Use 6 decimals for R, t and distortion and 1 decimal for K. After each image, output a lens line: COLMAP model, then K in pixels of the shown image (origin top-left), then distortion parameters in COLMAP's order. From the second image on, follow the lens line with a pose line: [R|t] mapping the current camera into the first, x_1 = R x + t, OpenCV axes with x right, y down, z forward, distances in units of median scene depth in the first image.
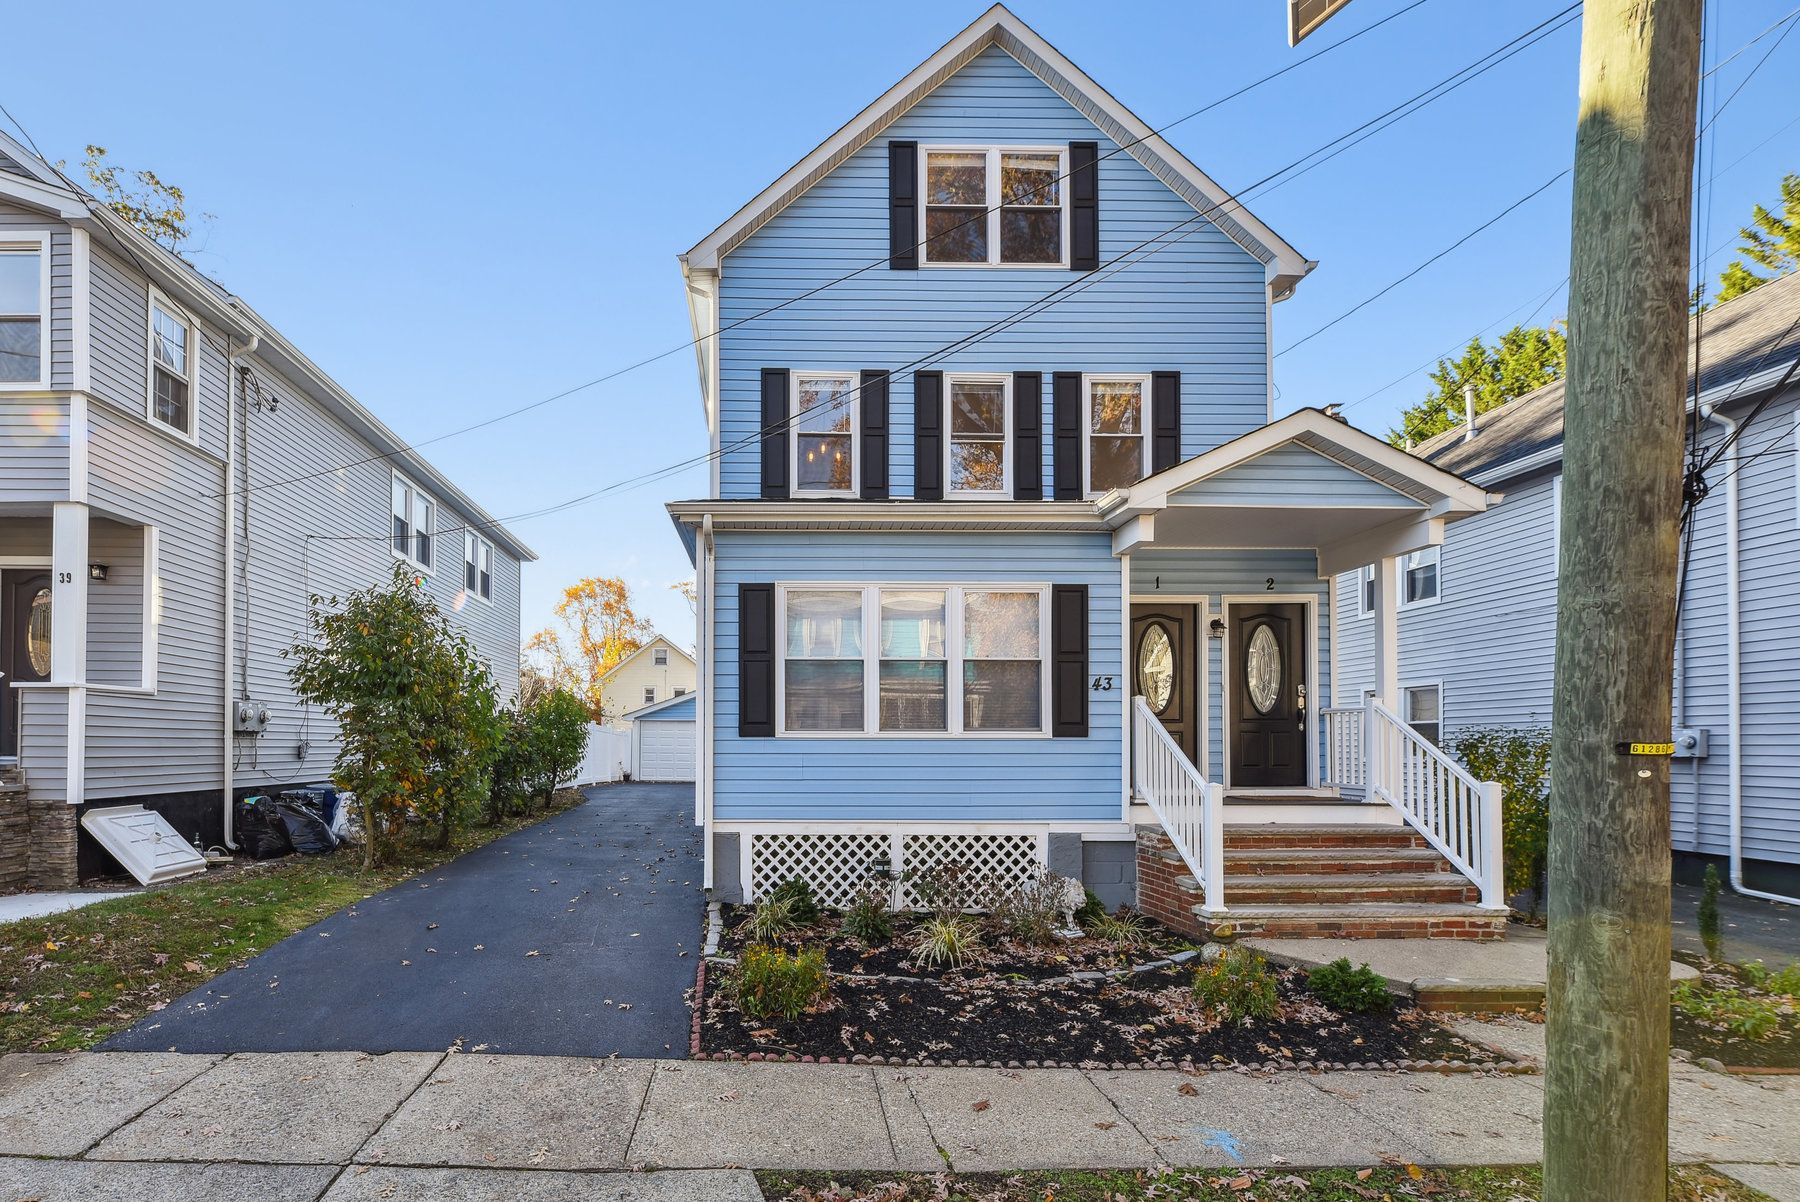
lens RADIAL K [[836.4, 0, 900.0], [0, 836.4, 679.2], [0, 0, 1]] dist [-0.001139, -0.001284]
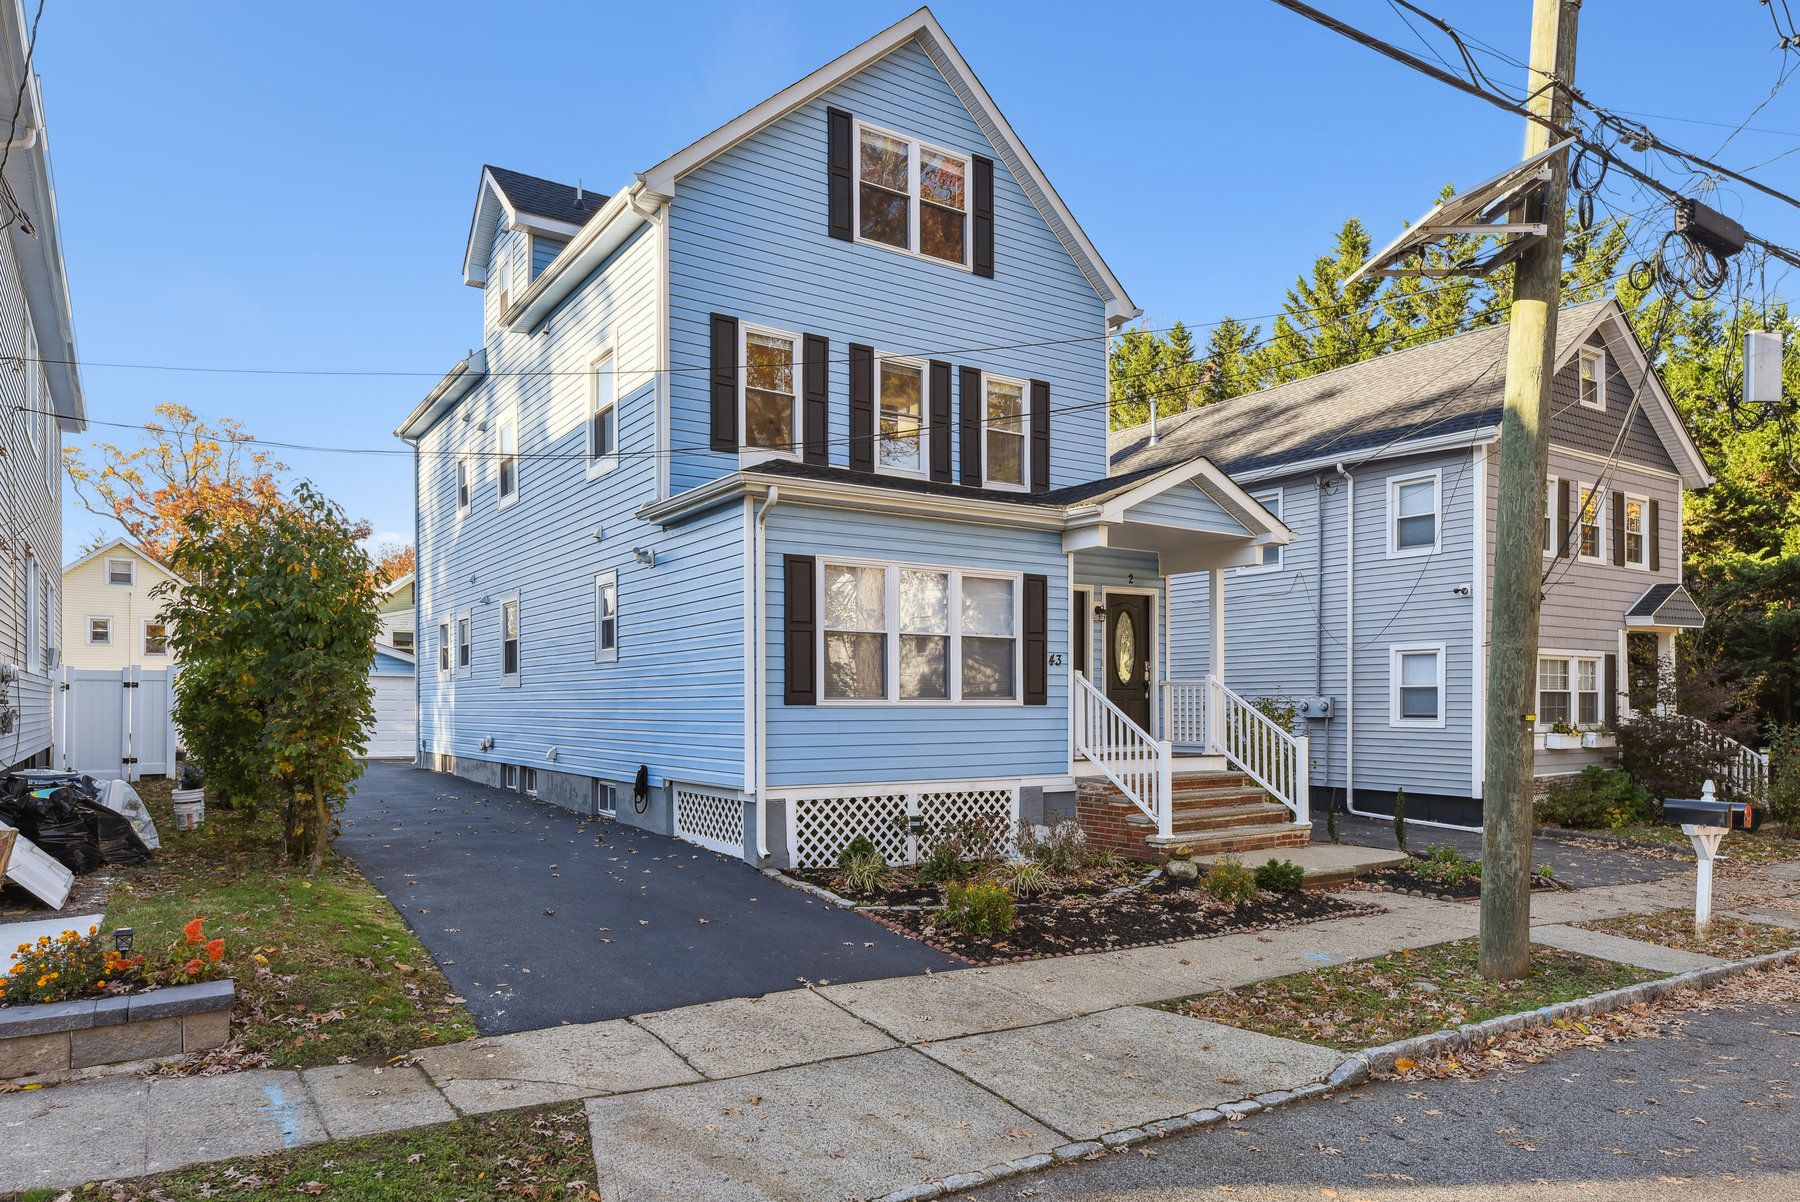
lens RADIAL K [[1110.8, 0, 894.3], [0, 1110.8, 599.6], [0, 0, 1]] dist [0.007516, 0.003604]
pose [[0.845160, 0.049226, 0.532241, -0.799473], [-0.042451, 0.998787, -0.024966, -0.031233], [-0.532825, -0.001494, 0.846224, -0.216339]]
